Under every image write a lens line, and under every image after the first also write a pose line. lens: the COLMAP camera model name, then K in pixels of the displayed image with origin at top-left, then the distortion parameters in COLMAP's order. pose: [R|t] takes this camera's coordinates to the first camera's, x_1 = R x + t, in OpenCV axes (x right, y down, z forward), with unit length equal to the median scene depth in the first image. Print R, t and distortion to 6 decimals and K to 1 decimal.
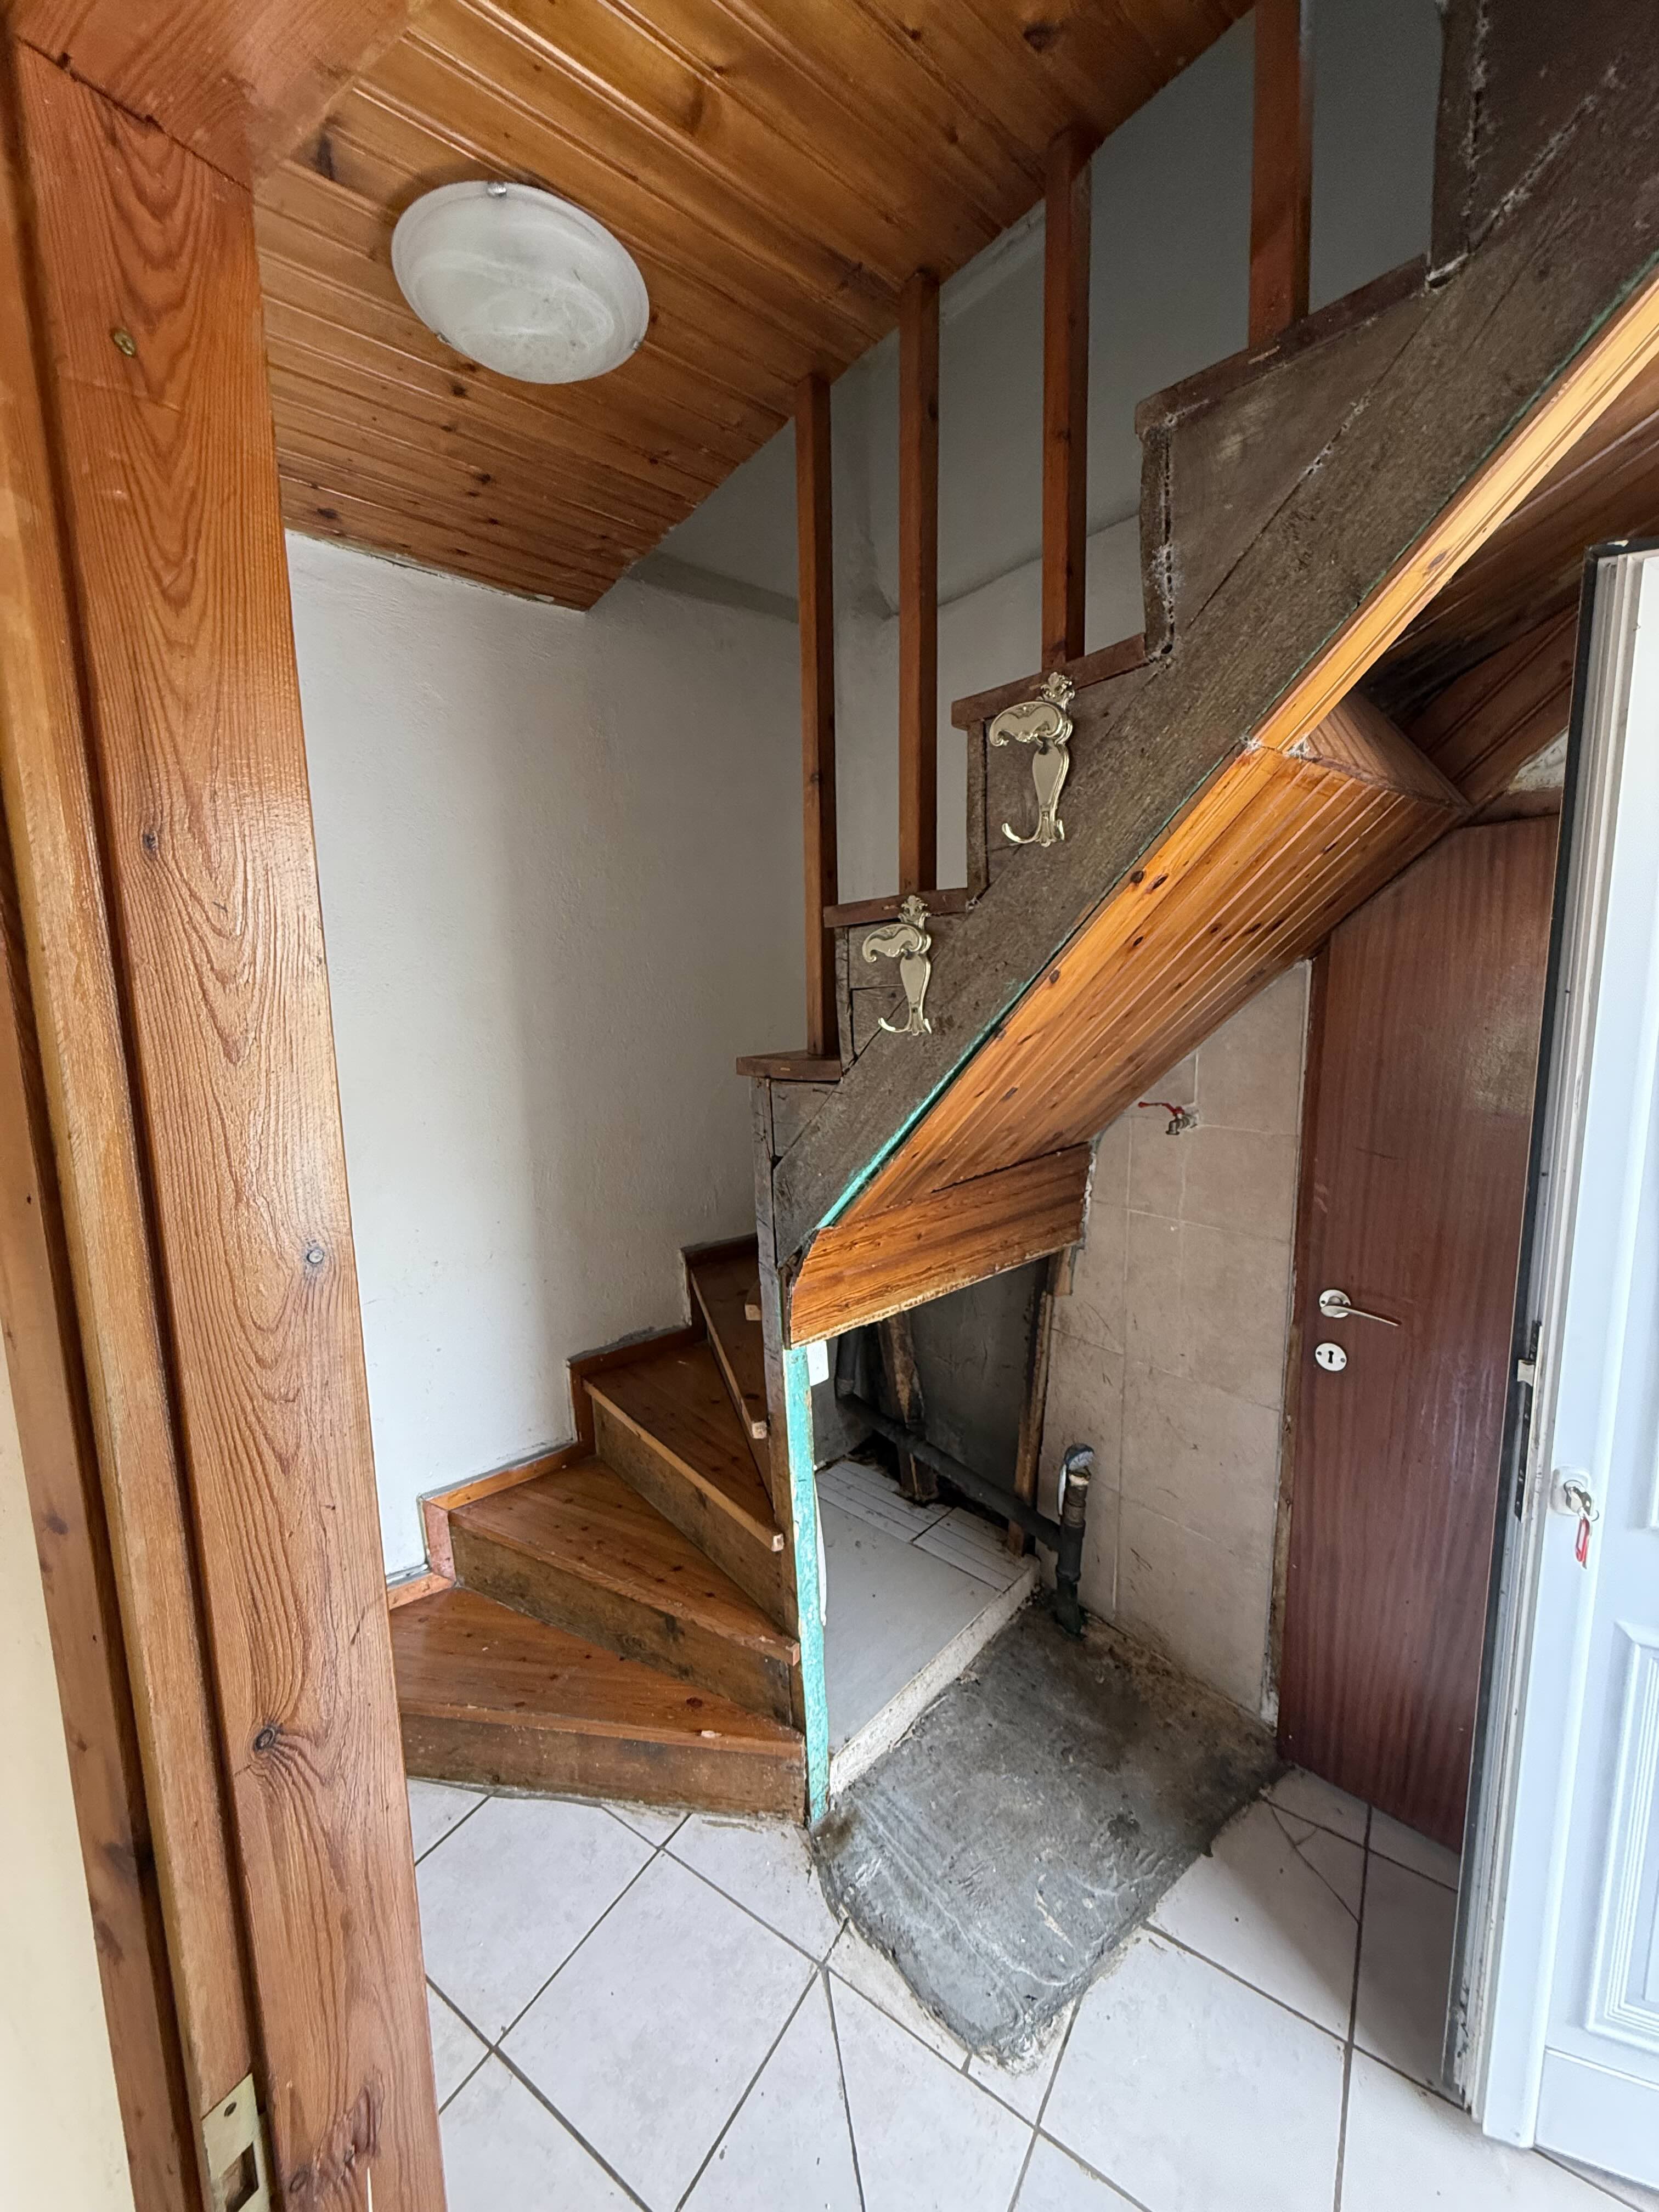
lens RADIAL K [[878.0, 0, 831.4], [0, 878.0, 1103.2], [0, 0, 1]] dist [0.000755, 0.000085]
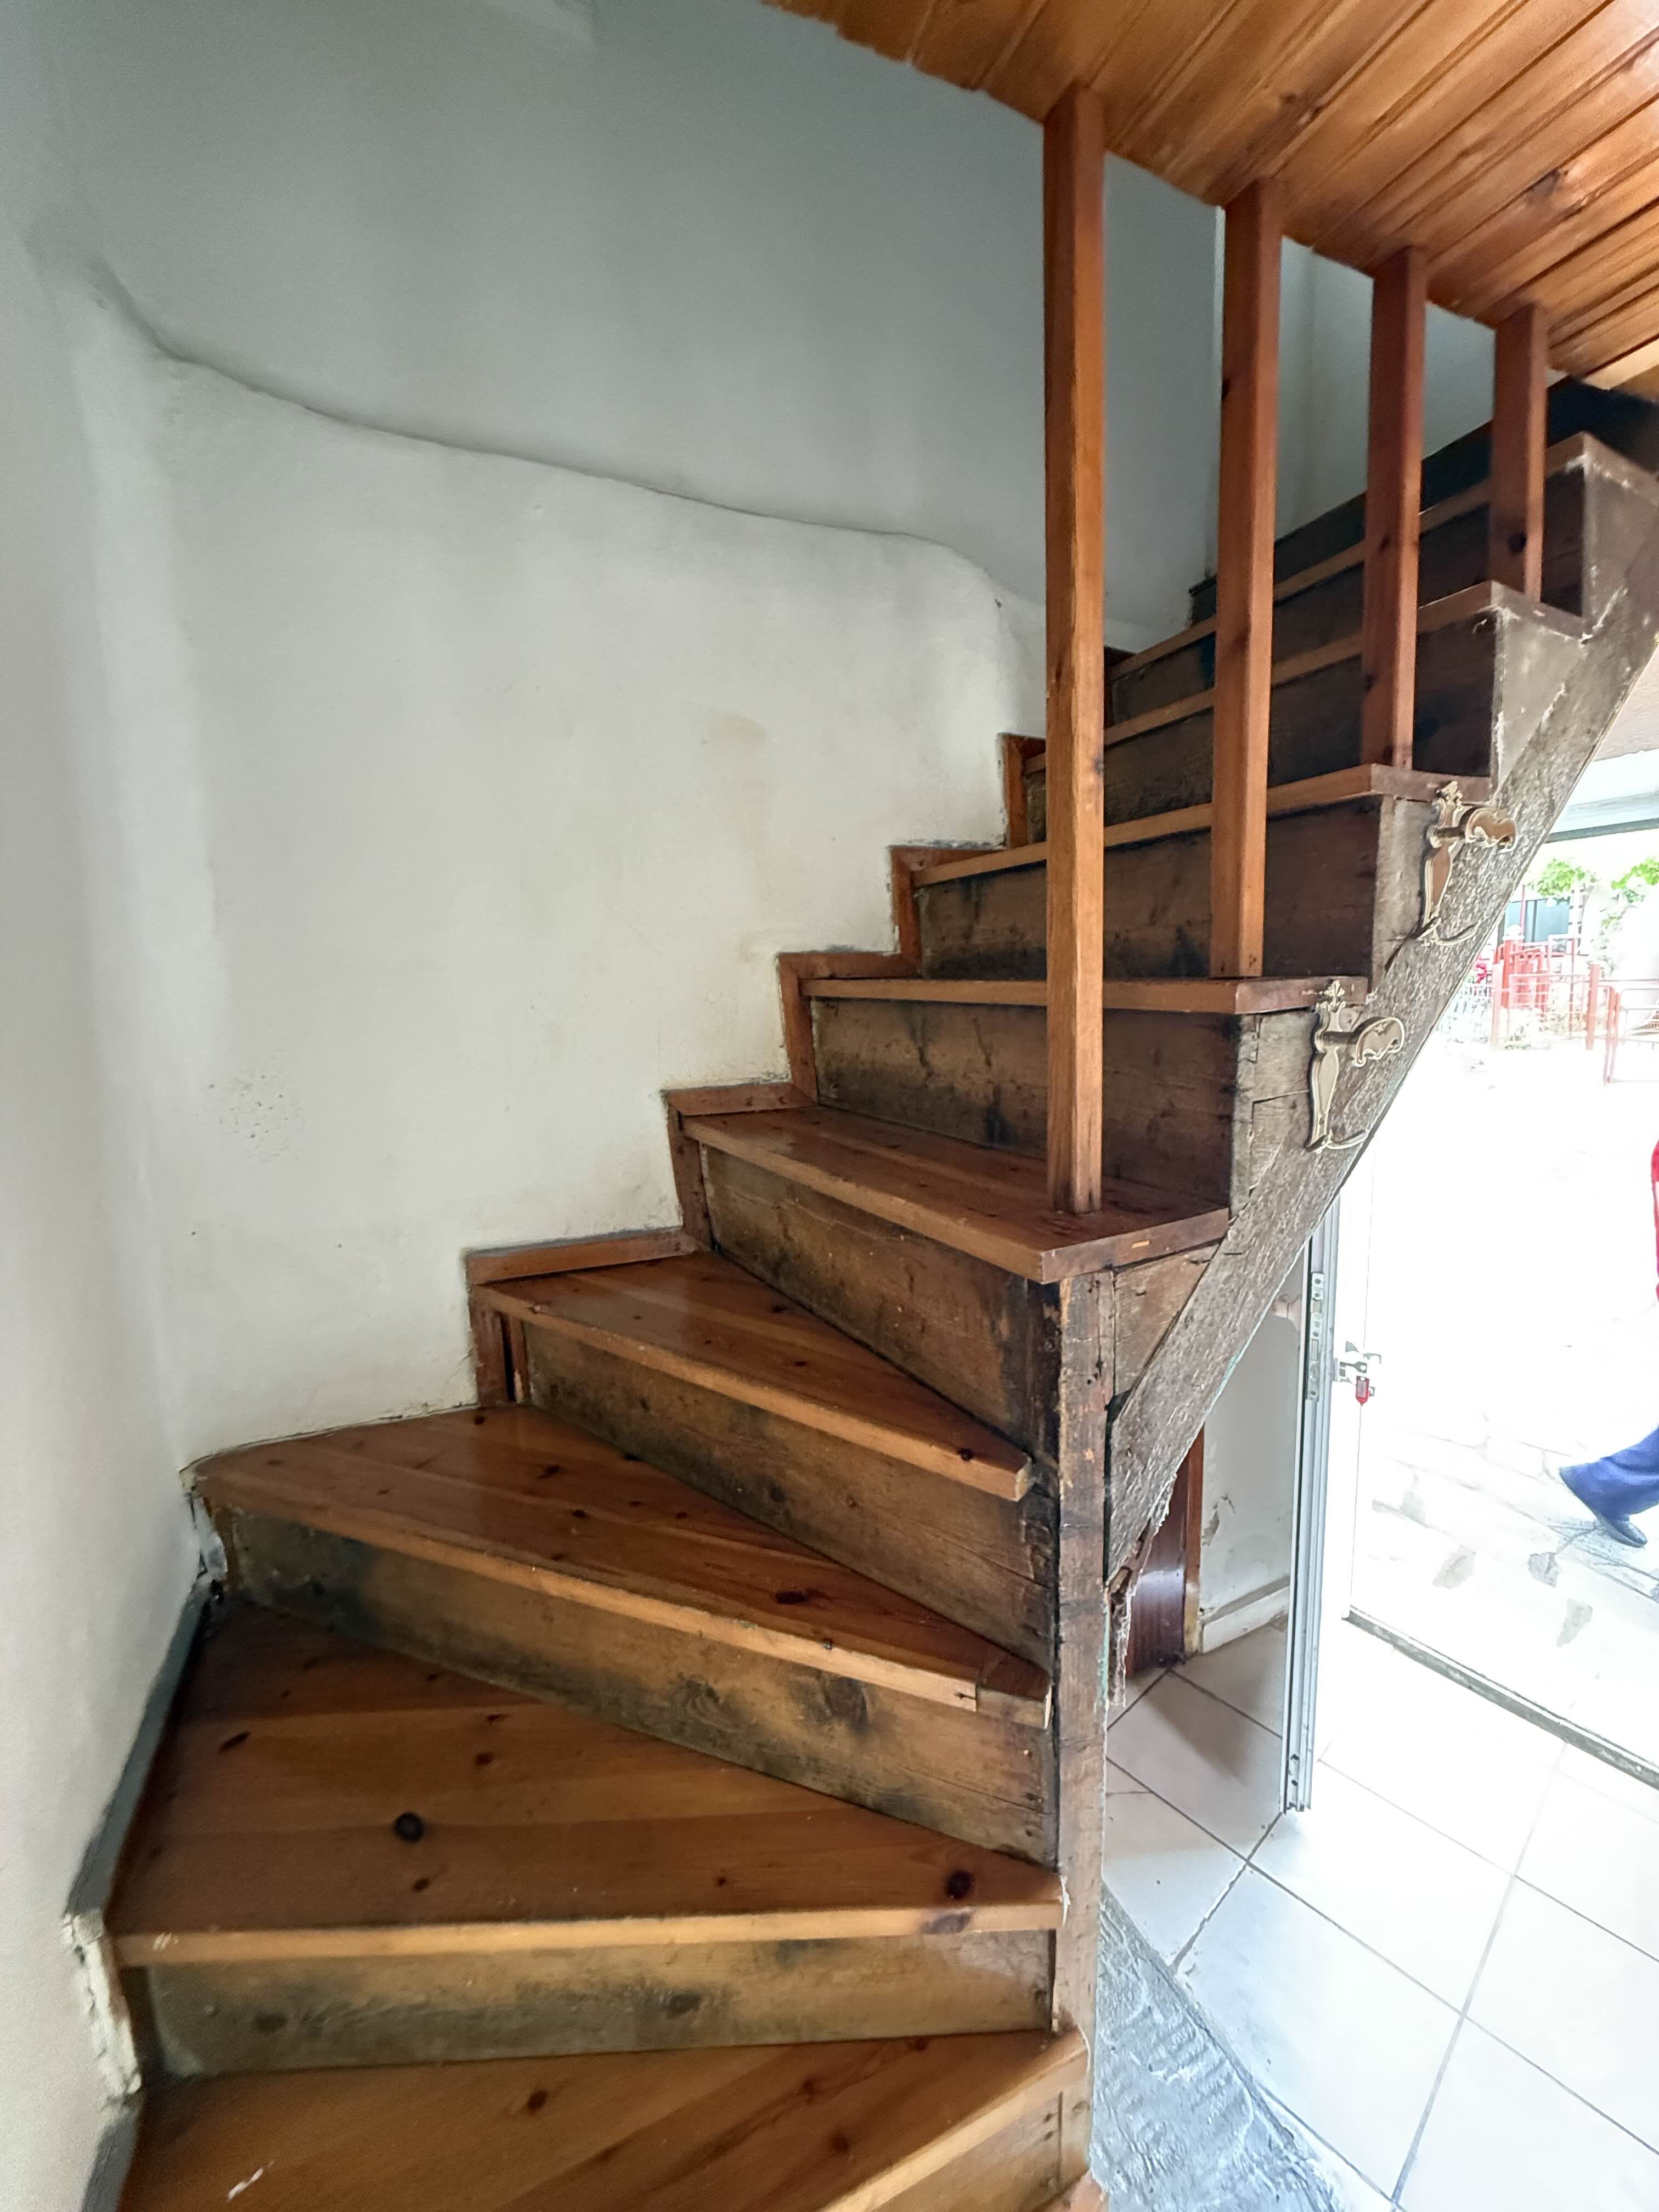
lens RADIAL K [[878.0, 0, 831.1], [0, 878.0, 1113.4], [0, 0, 1]] dist [0.000755, 0.000085]
pose [[0.247976, -0.098300, 0.963766, -0.598050], [0.142486, 0.987720, 0.064082, -0.173569], [-0.958230, 0.121433, 0.258937, 0.925161]]
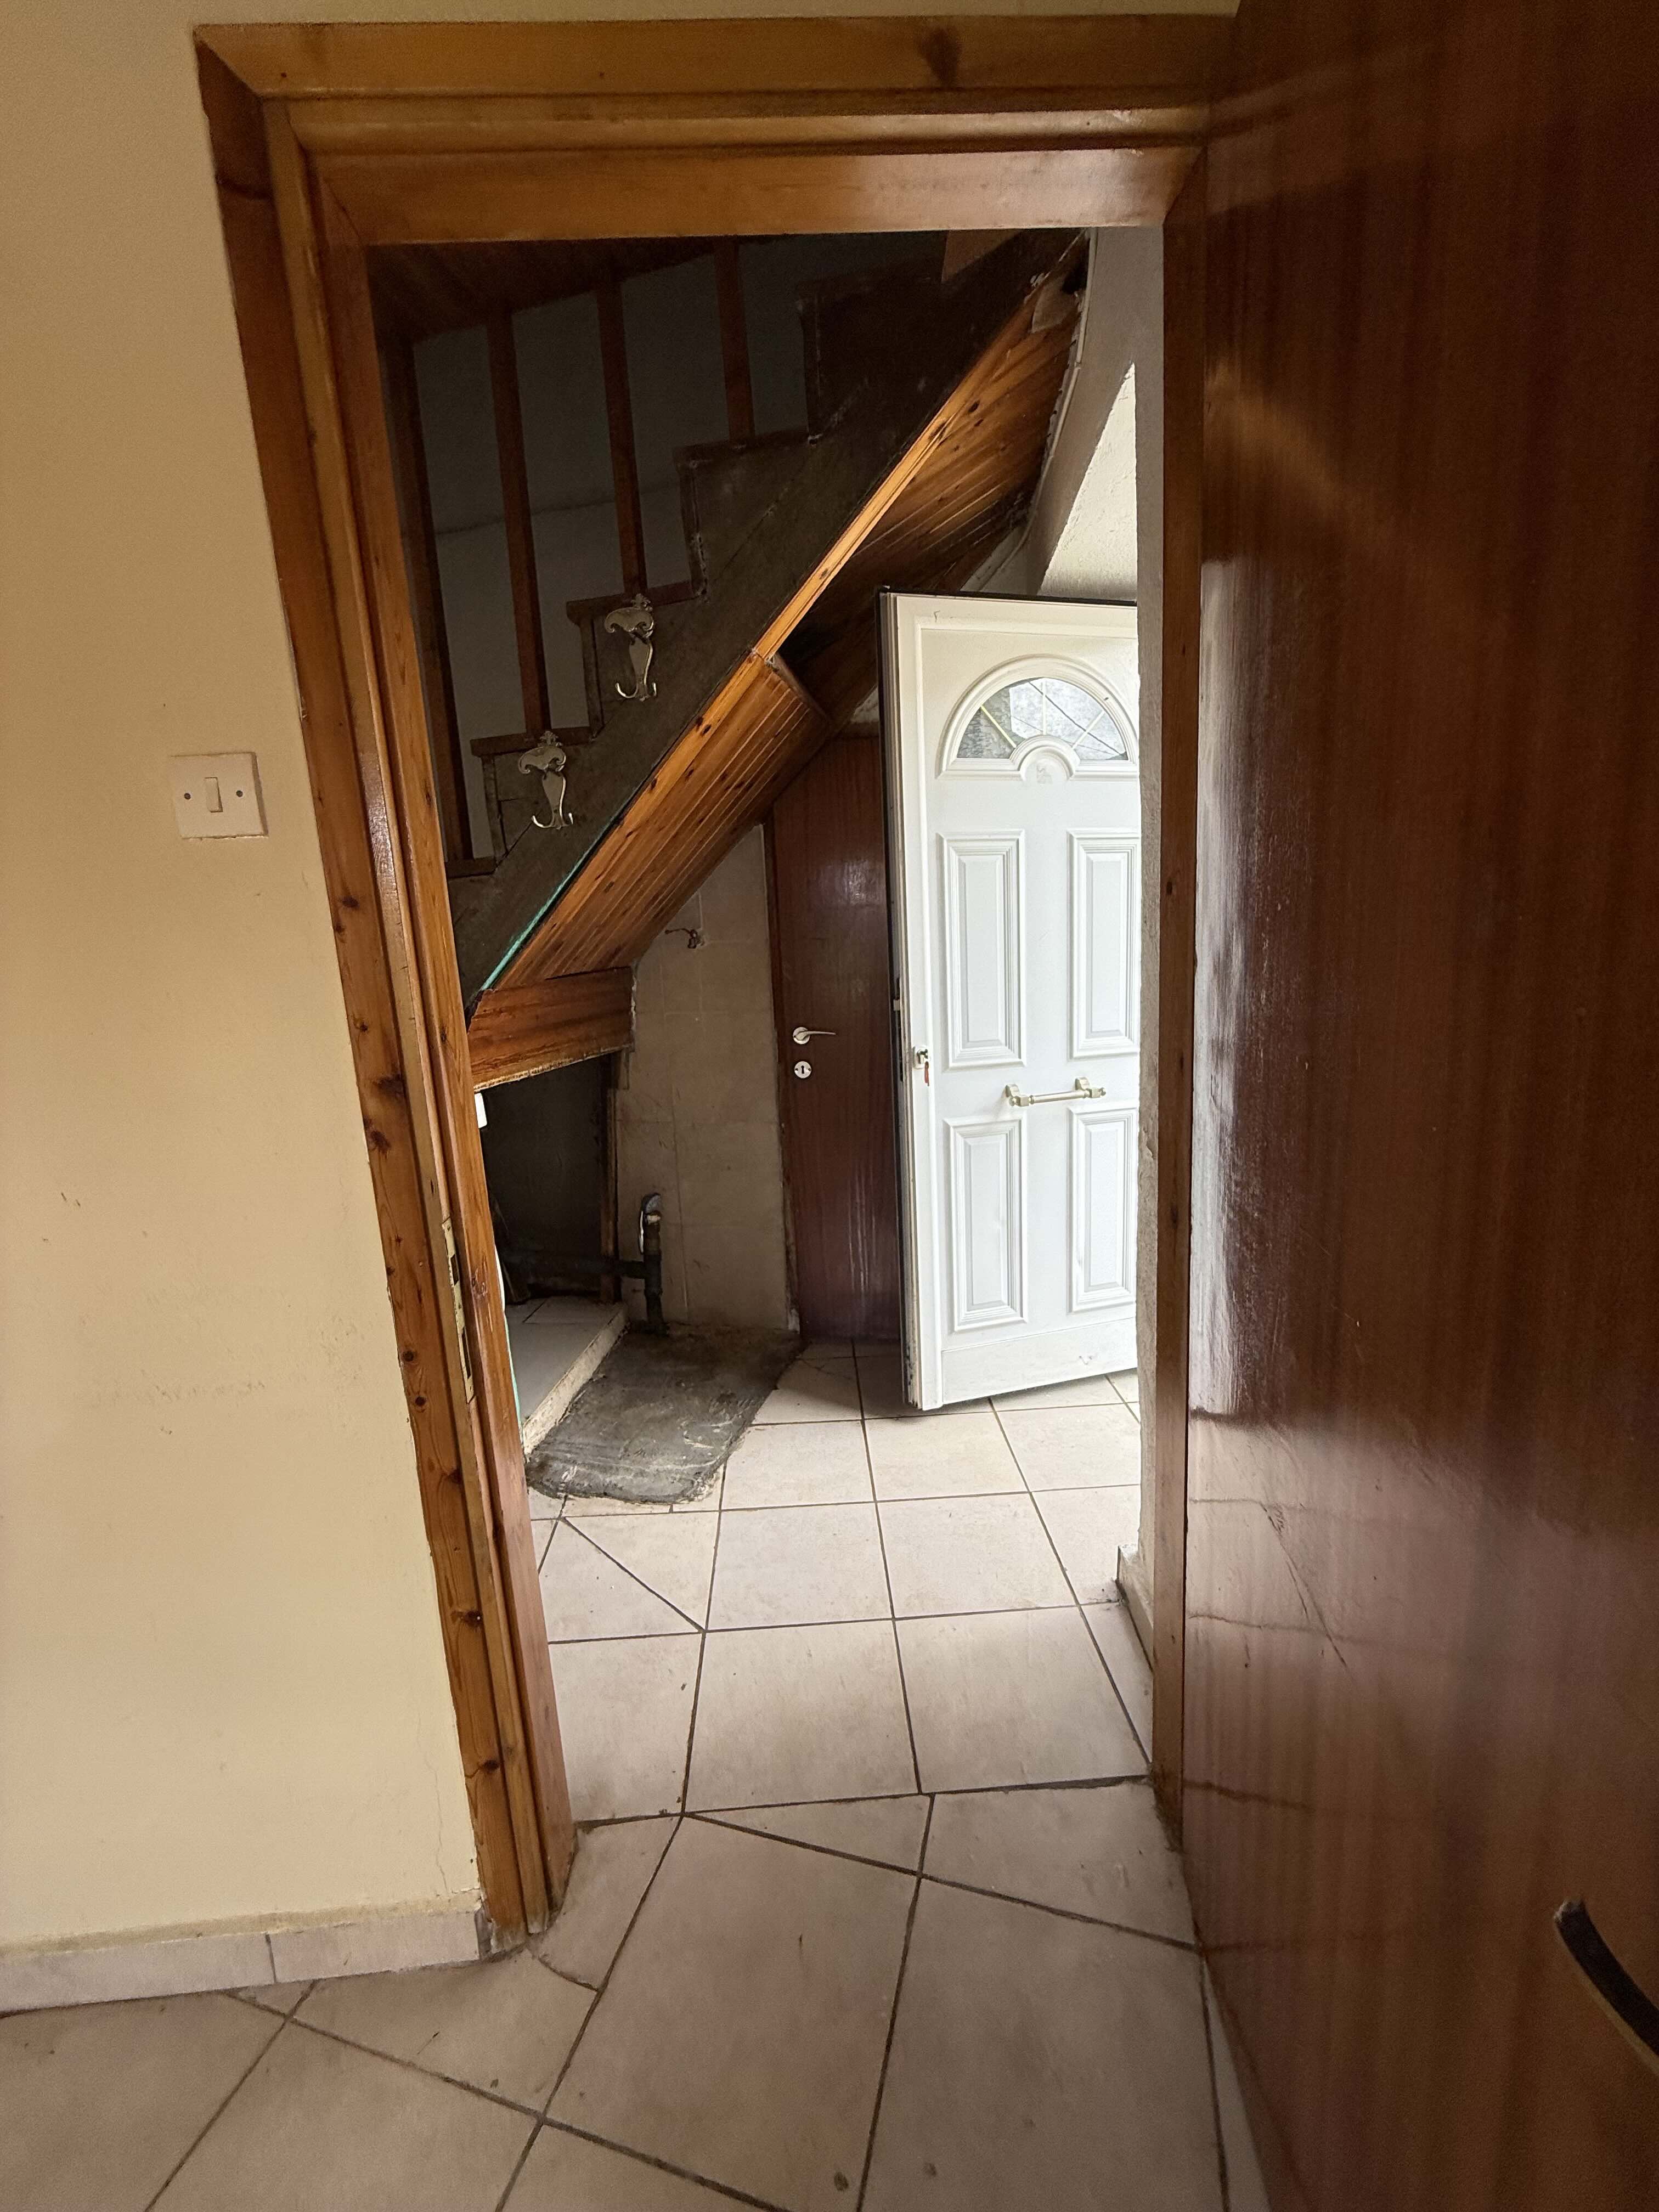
lens RADIAL K [[878.0, 0, 829.1], [0, 878.0, 1100.7], [0, 0, 1]] dist [0.000755, 0.000085]
pose [[0.803390, -0.124707, 0.582247, -0.348584], [0.116531, 0.991843, 0.051645, 0.270076], [-0.583939, 0.026359, 0.811370, -0.349085]]
